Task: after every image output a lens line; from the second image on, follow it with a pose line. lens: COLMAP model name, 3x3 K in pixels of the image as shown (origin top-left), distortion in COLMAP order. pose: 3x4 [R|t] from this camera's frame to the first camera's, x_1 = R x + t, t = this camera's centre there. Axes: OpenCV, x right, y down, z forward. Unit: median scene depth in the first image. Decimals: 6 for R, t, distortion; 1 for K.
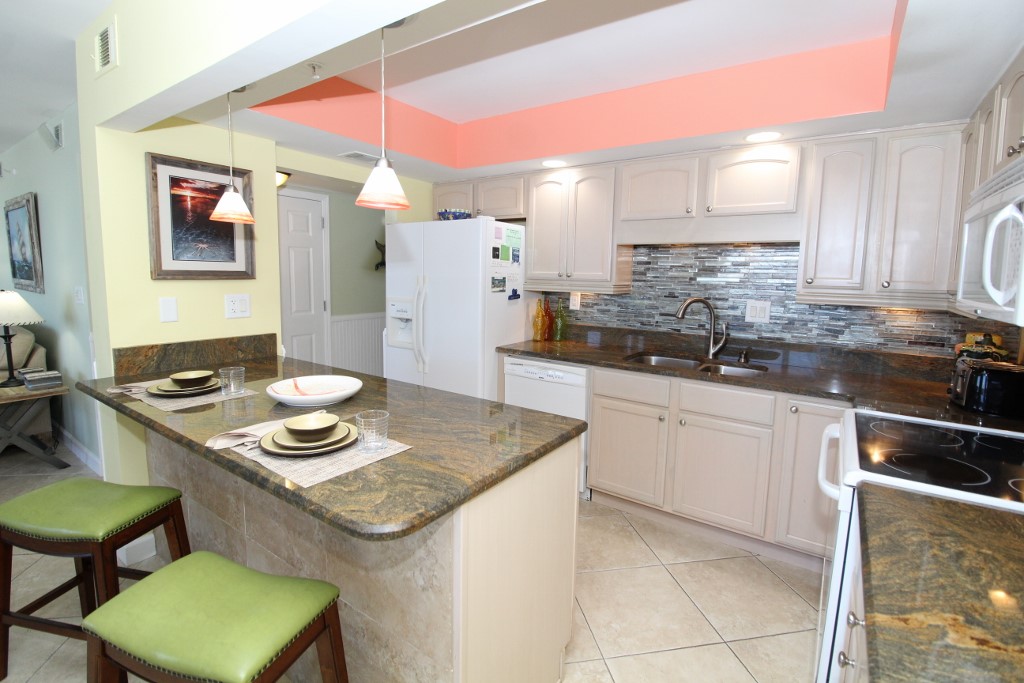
lens RADIAL K [[472.4, 0, 509.8], [0, 472.4, 321.7], [0, 0, 1]] dist [0.003599, -0.015314]
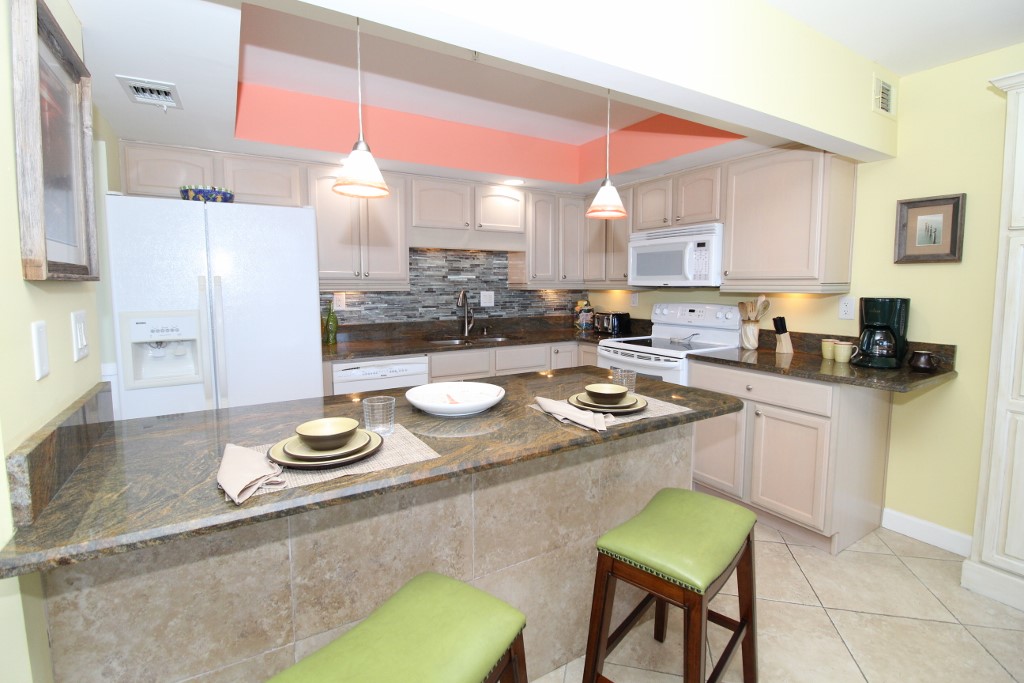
lens RADIAL K [[472.4, 0, 509.8], [0, 472.4, 321.7], [0, 0, 1]] dist [0.003599, -0.015314]
pose [[0.414287, -0.090967, 0.905589, -0.719754], [0.106720, 0.992984, 0.050923, -0.016596], [-0.903868, 0.075547, 0.421089, 0.316562]]
